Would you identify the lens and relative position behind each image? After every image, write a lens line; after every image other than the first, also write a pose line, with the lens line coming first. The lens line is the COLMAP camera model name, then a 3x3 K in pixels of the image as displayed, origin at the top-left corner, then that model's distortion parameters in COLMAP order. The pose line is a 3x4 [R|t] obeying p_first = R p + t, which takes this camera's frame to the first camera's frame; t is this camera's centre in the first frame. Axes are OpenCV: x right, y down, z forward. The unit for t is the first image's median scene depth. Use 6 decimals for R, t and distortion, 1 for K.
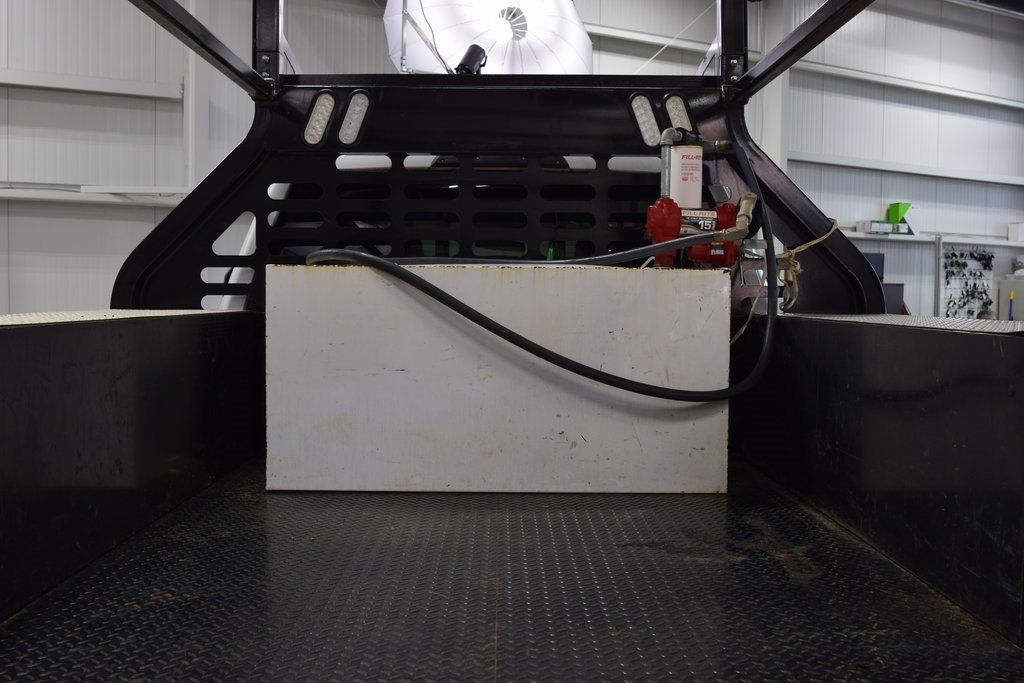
lens RADIAL K [[1061.1, 0, 512.1], [0, 1061.1, 341.5], [0, 0, 1]] dist [-0.000226, 0.000000]
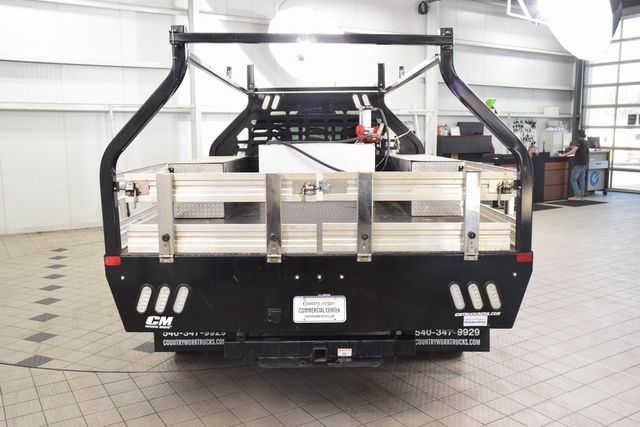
lens RADIAL K [[575.6, 0, 321.4], [0, 575.6, 214.5], [0, 0, 1]] dist [0.016899, 0.003552]
pose [[0.999915, -0.013046, -0.000321, 0.001508], [0.013023, 0.995960, 0.088845, -0.000974], [-0.000839, -0.088842, 0.996045, -0.970287]]
